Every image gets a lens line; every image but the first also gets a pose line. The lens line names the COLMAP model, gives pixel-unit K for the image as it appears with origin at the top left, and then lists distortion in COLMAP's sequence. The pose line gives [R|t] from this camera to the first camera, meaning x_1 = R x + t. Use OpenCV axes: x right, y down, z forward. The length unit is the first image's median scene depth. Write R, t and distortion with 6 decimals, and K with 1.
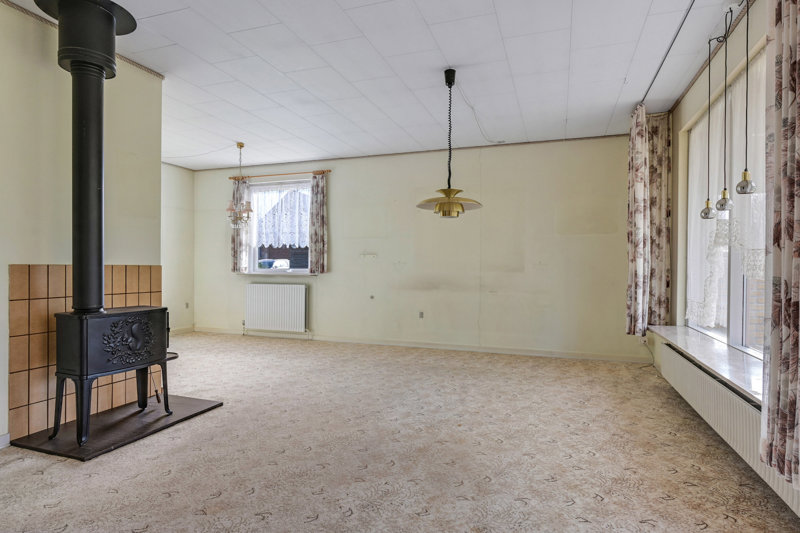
lens RADIAL K [[459.0, 0, 396.9], [0, 459.0, 263.0], [0, 0, 1]] dist [-0.001964, -0.000820]
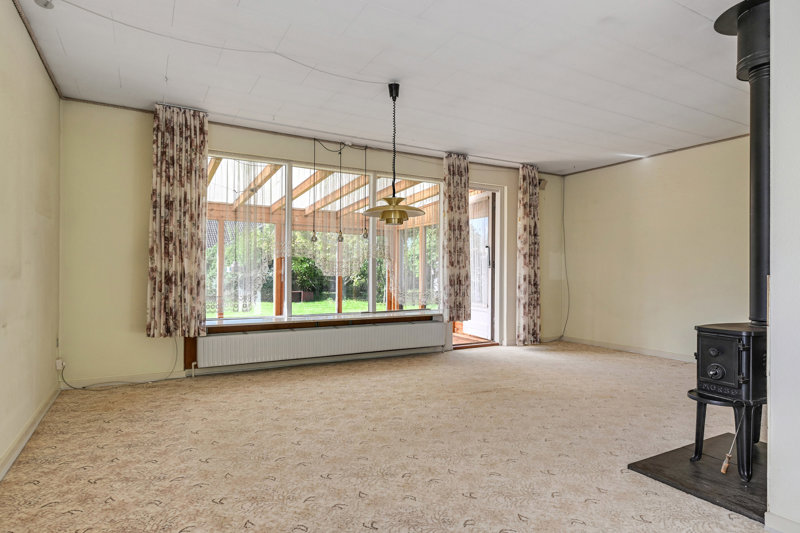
lens RADIAL K [[451.0, 0, 397.6], [0, 451.0, 269.9], [0, 0, 1]] dist [-0.000466, -0.000040]
pose [[-0.760310, -0.013522, 0.649420, -0.563197], [-0.022086, 0.999743, -0.005040, 0.010269], [-0.649185, -0.018175, -0.760413, 1.787907]]
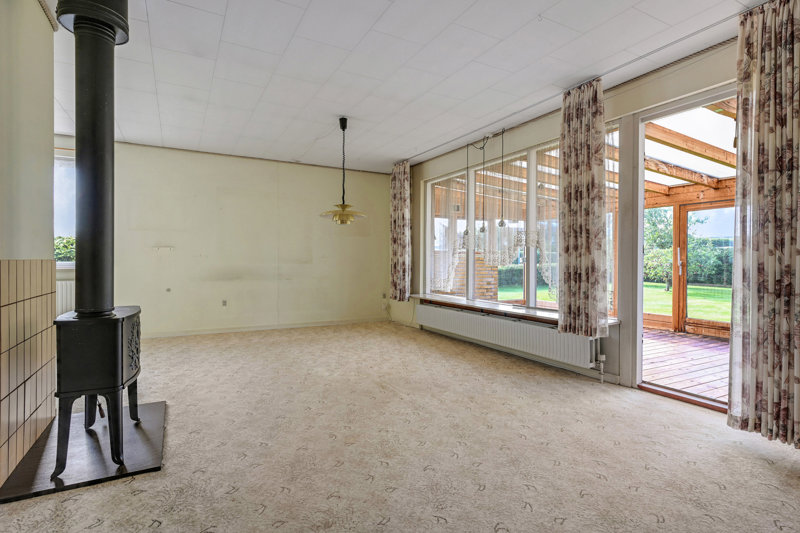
lens RADIAL K [[410.1, 0, 400.2], [0, 410.1, 263.9], [0, 0, 1]] dist [-0.001118, -0.000778]
pose [[0.659350, -0.015026, 0.751686, -0.707088], [-0.004338, 0.999708, 0.023789, -0.012136], [-0.751823, -0.018946, 0.659092, 0.053561]]
